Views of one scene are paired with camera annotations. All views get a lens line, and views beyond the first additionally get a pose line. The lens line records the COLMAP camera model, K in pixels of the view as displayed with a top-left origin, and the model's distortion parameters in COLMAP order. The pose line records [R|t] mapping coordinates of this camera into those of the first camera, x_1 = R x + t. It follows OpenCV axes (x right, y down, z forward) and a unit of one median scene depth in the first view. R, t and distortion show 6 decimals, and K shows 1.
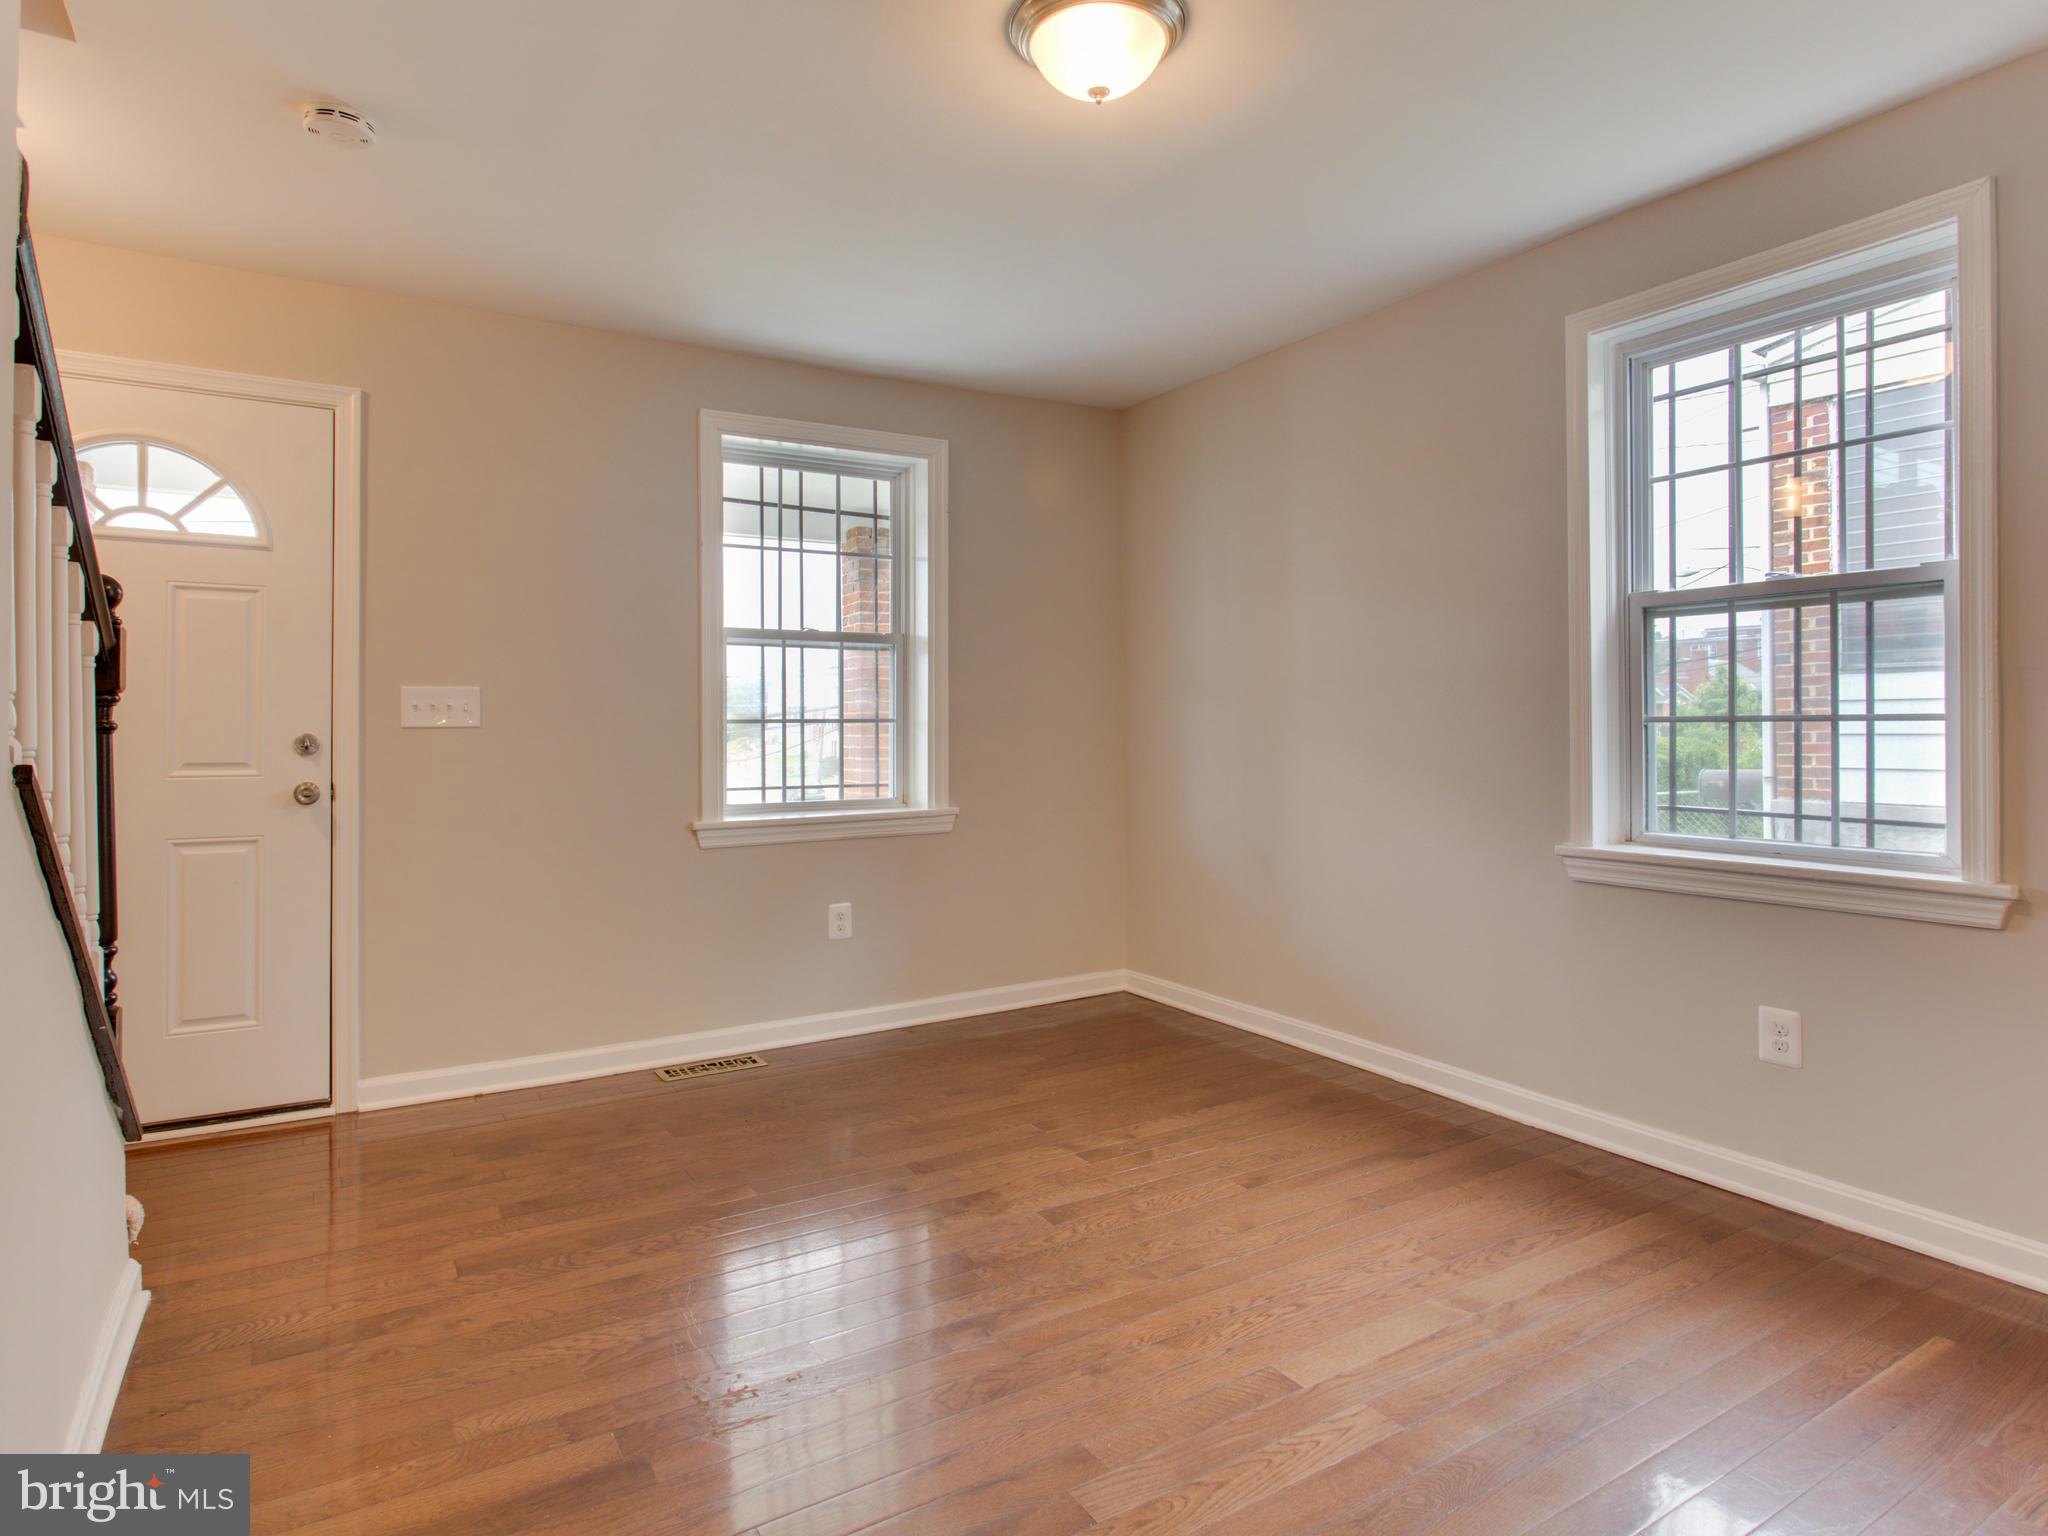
lens RADIAL K [[1159.4, 0, 1017.8], [0, 1159.4, 716.6], [0, 0, 1]] dist [-0.001816, 0.000017]
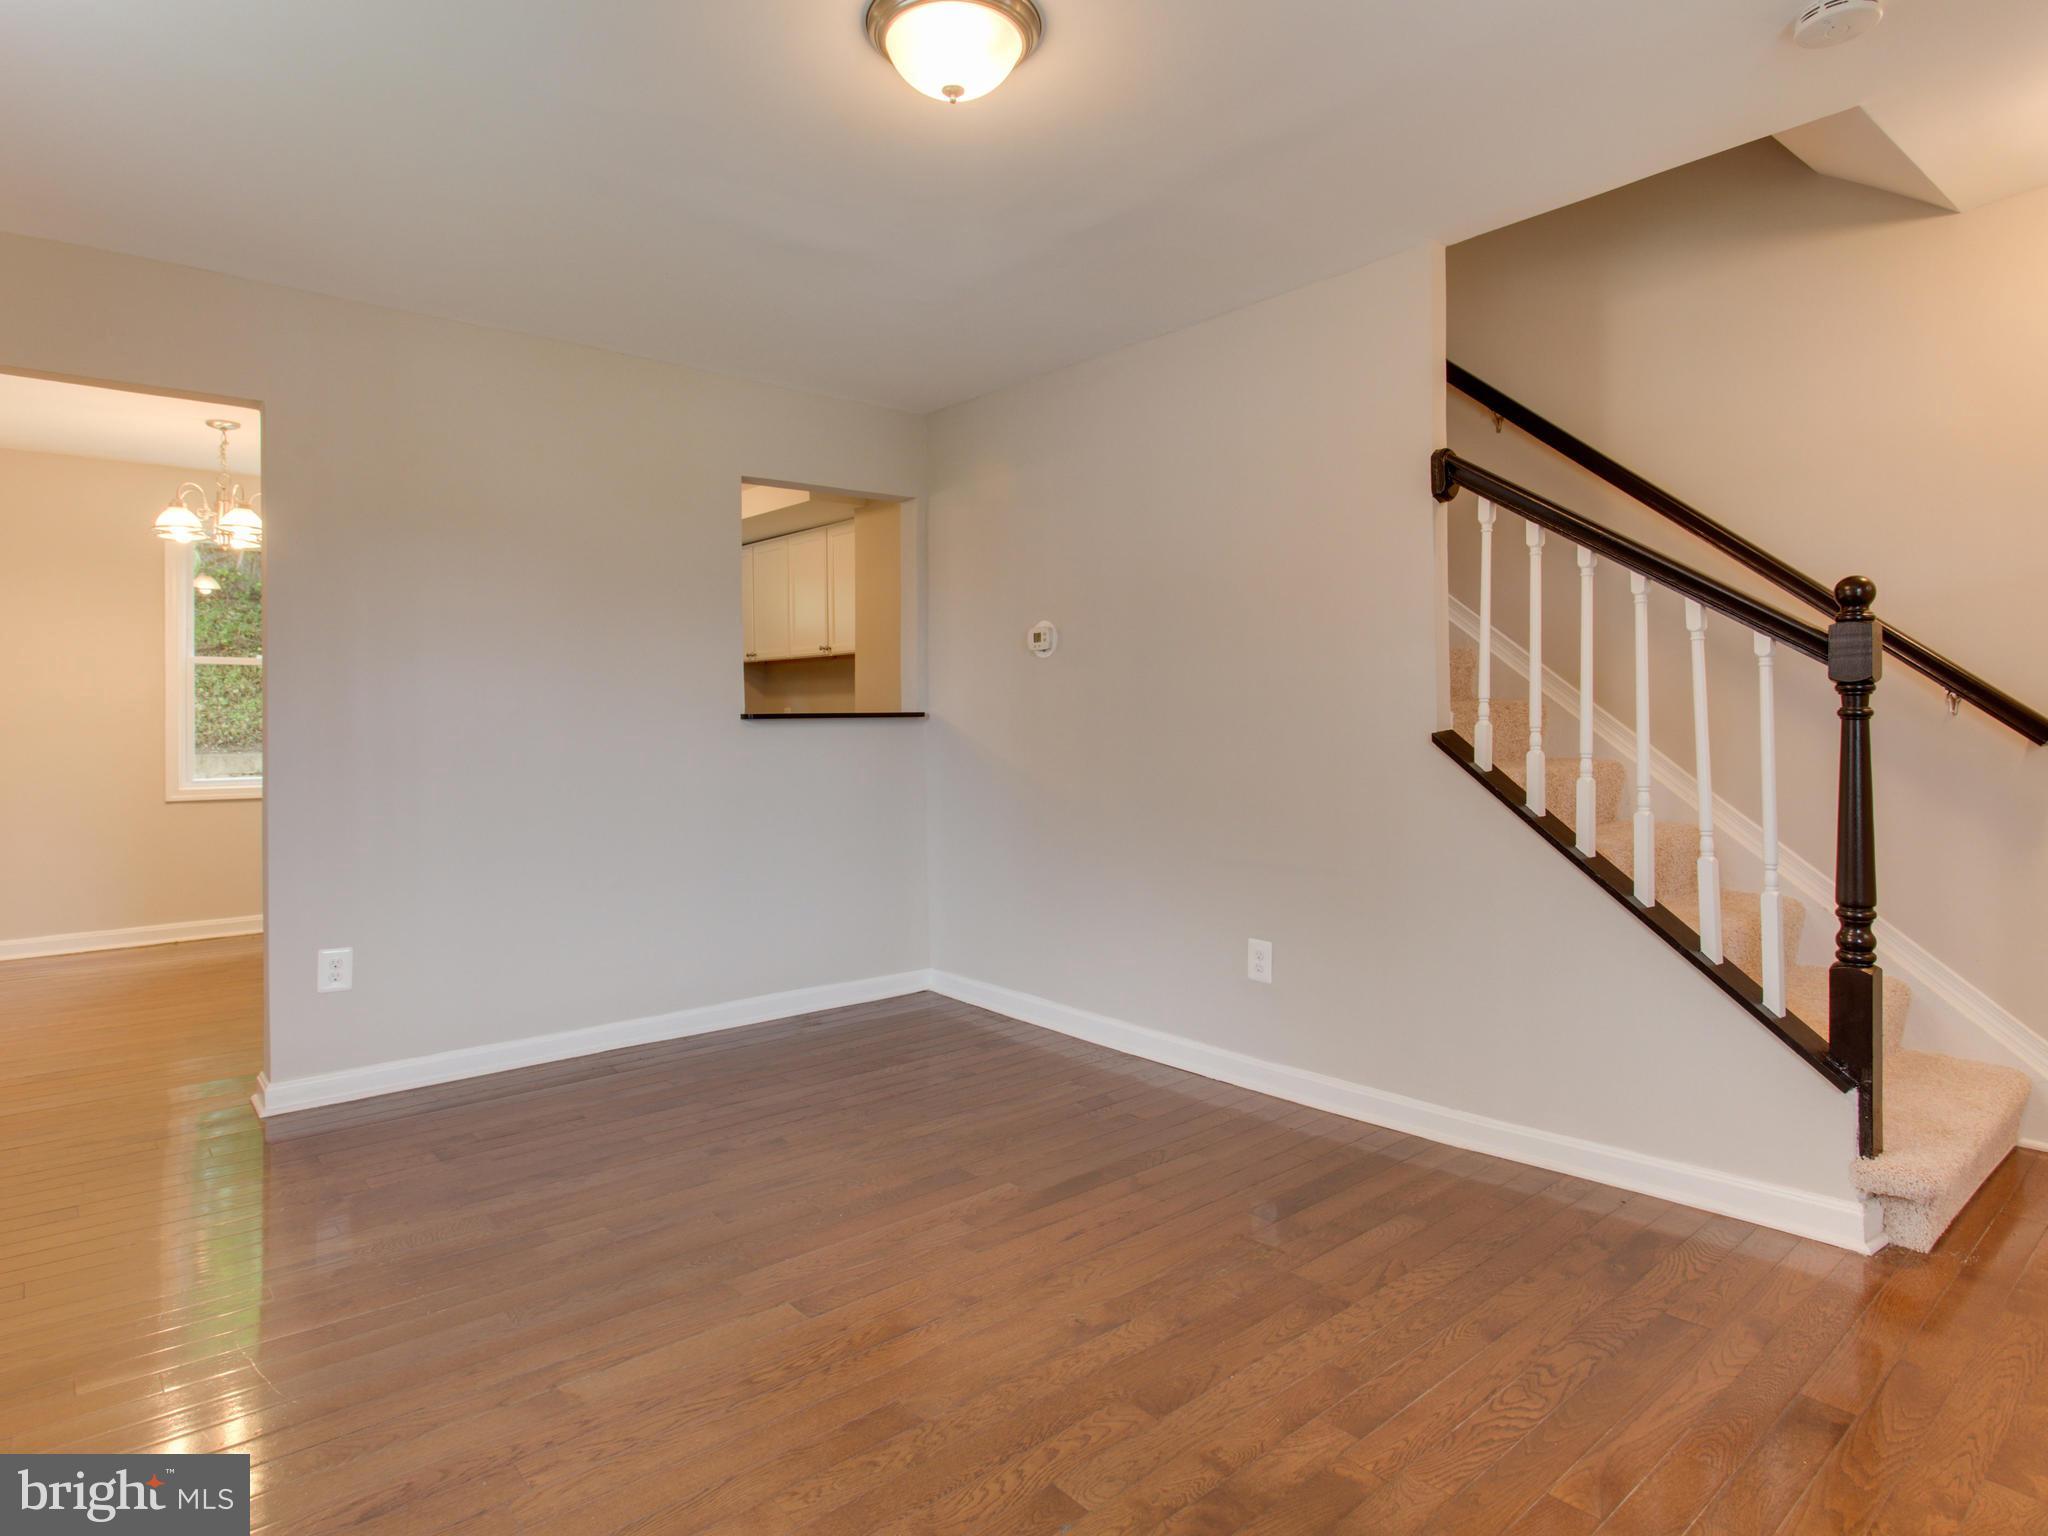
lens RADIAL K [[1159.4, 0, 1017.8], [0, 1159.4, 716.6], [0, 0, 1]] dist [-0.001816, 0.000017]
pose [[-0.986813, 0.012869, -0.161349, 0.125532], [0.013623, 0.999901, -0.003570, 0.003487], [0.161287, -0.005721, -0.986891, 1.366377]]
